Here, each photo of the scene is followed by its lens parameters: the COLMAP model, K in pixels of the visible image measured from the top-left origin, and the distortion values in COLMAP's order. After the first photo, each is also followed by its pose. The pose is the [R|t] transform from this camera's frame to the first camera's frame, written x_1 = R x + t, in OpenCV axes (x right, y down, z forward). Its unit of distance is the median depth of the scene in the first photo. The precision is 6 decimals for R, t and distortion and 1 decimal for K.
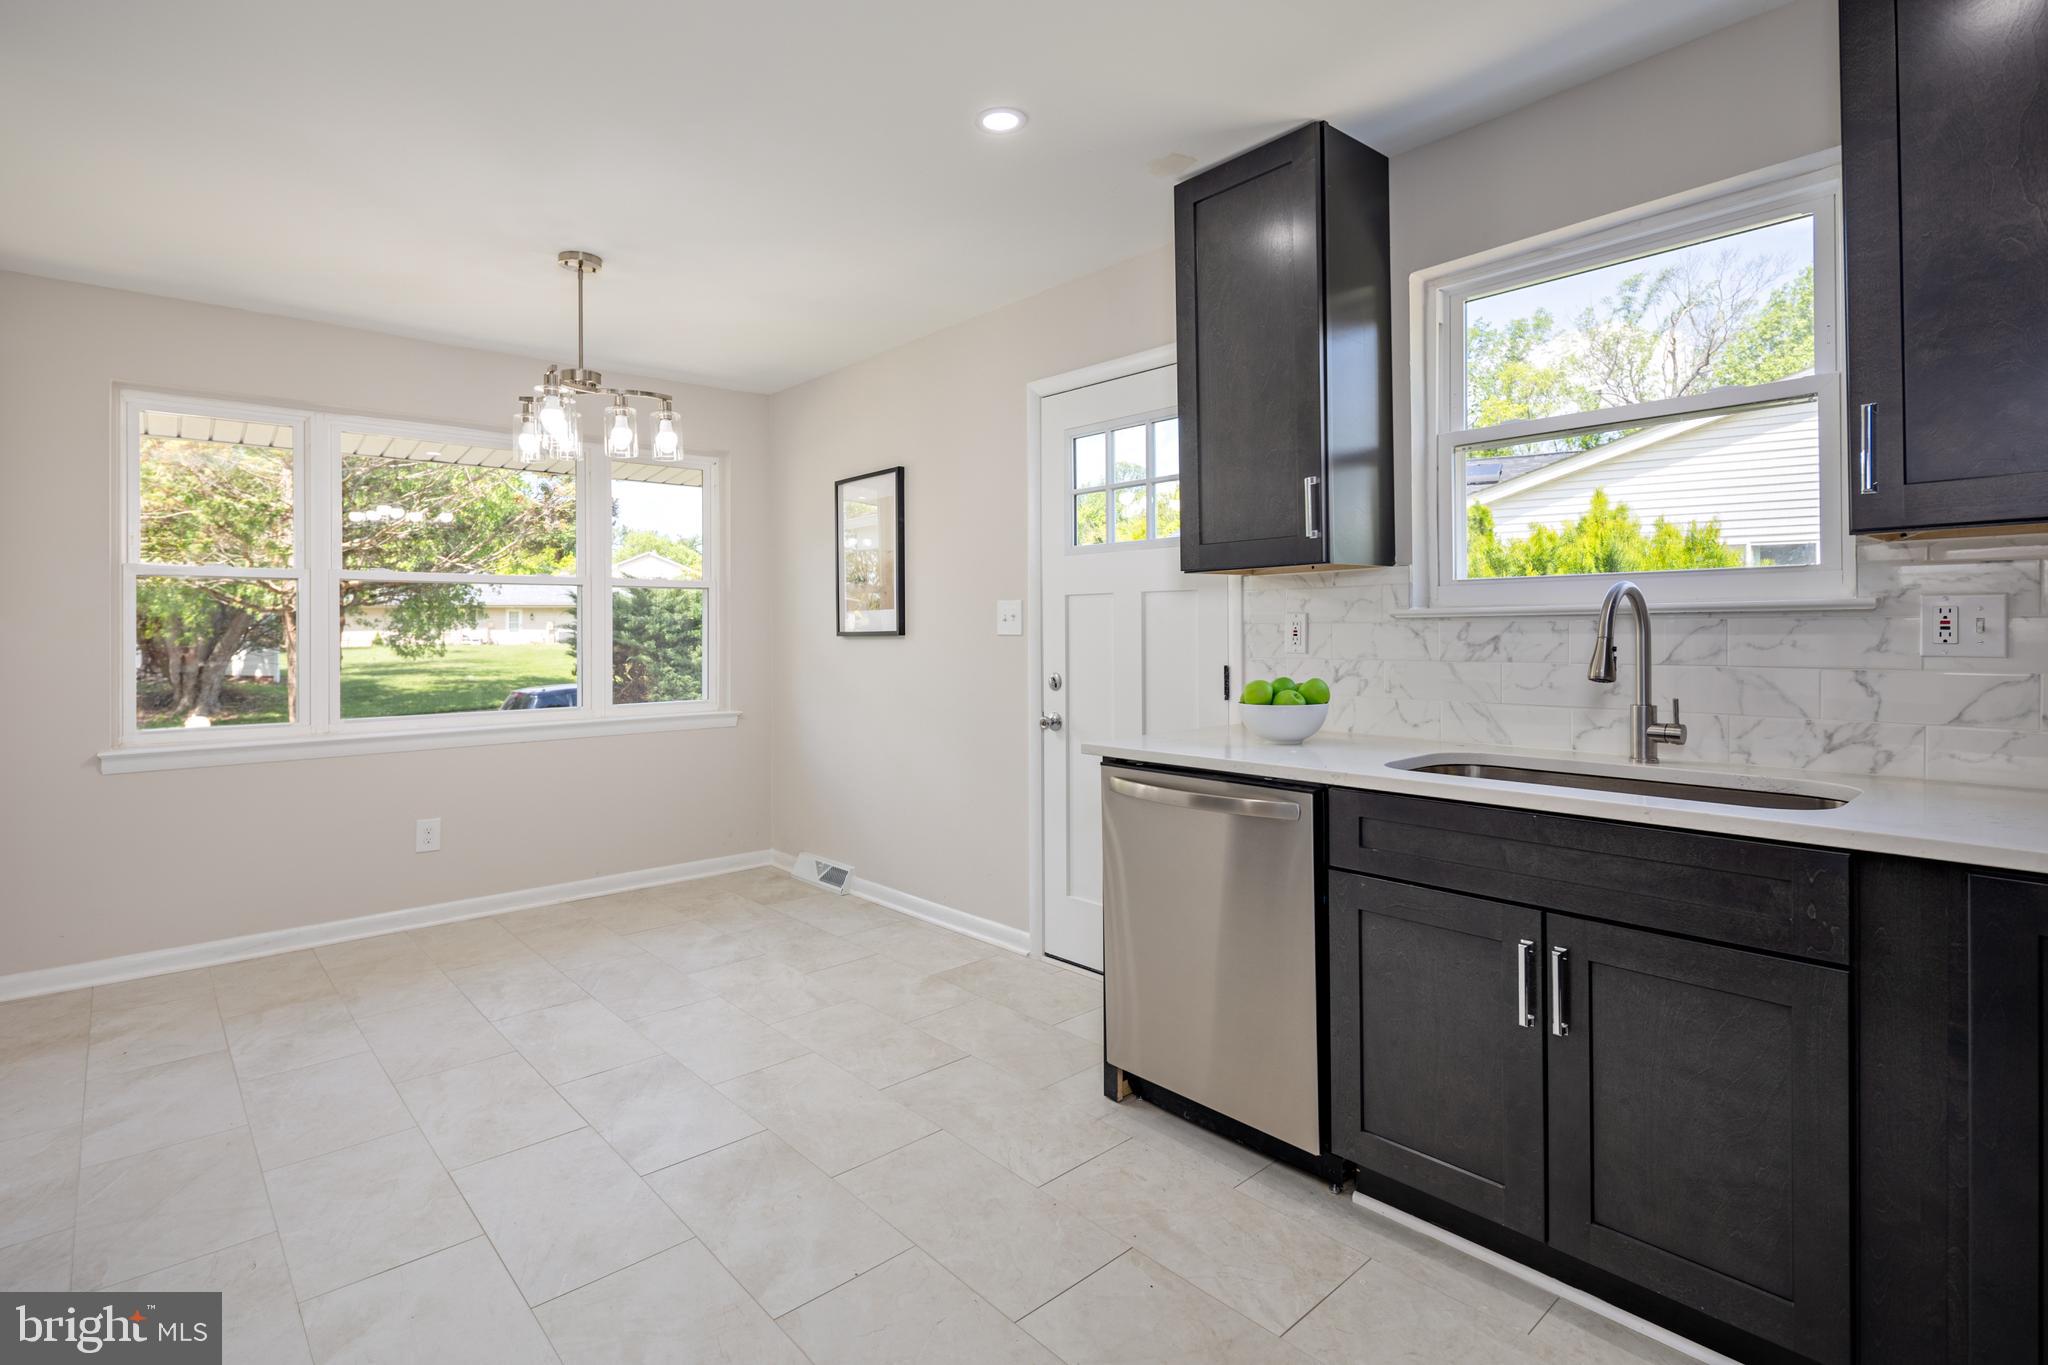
lens RADIAL K [[996.3, 0, 1012.3], [0, 996.3, 612.6], [0, 0, 1]] dist [0.004595, -0.001210]
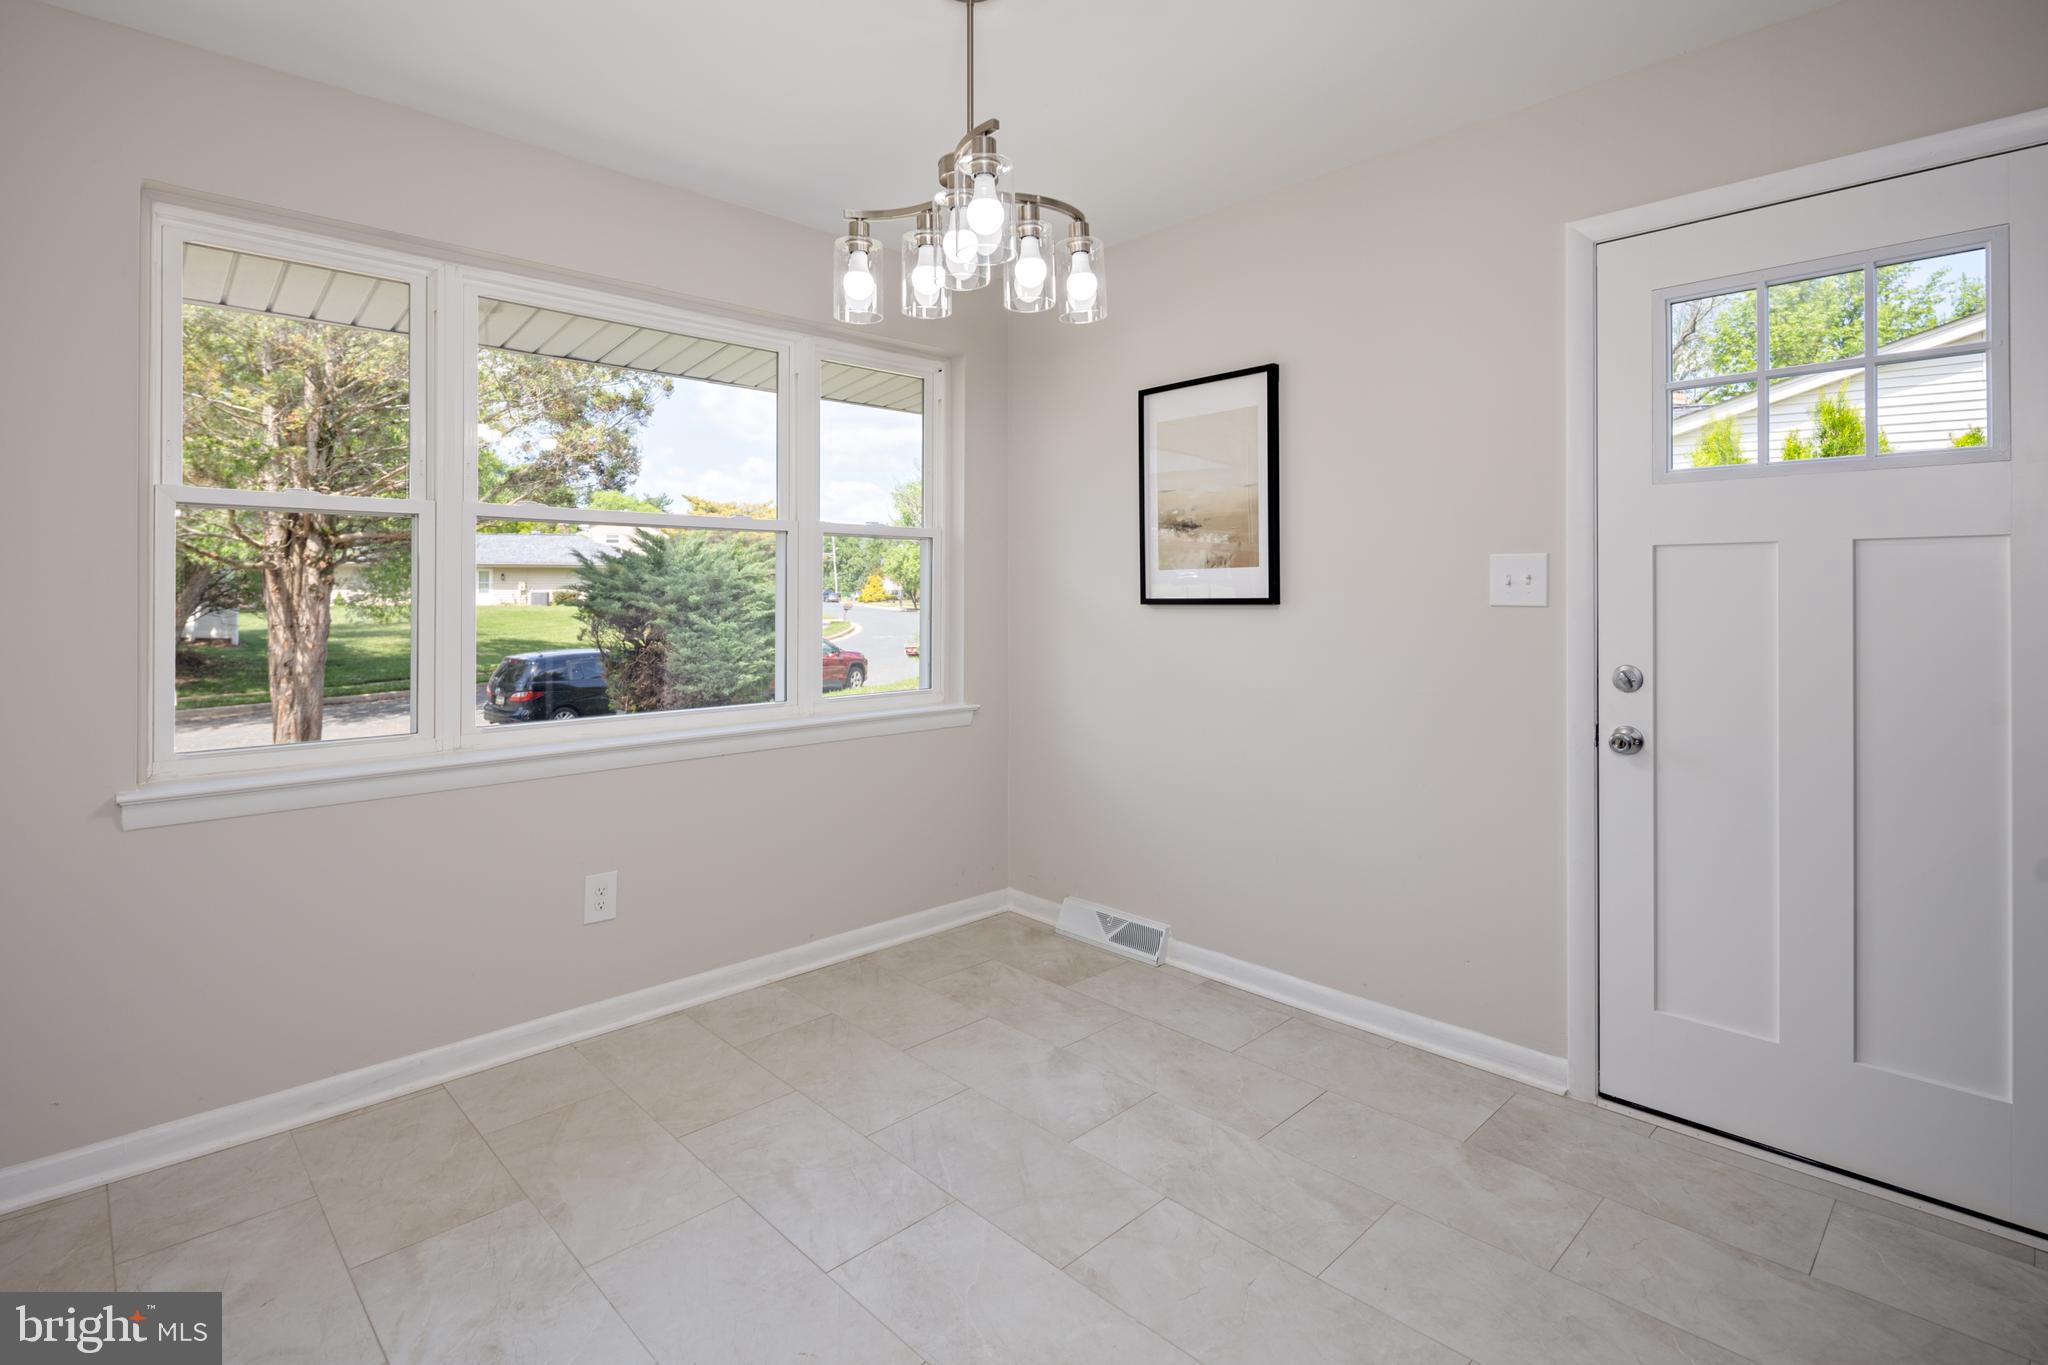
lens RADIAL K [[998.3, 0, 1016.3], [0, 998.3, 576.8], [0, 0, 1]] dist [0.001630, -0.000194]
pose [[0.999363, 0.005656, 0.035248, -0.316916], [-0.005700, 0.999983, 0.001155, 0.003542], [-0.035241, -0.001355, 0.999378, 0.303587]]
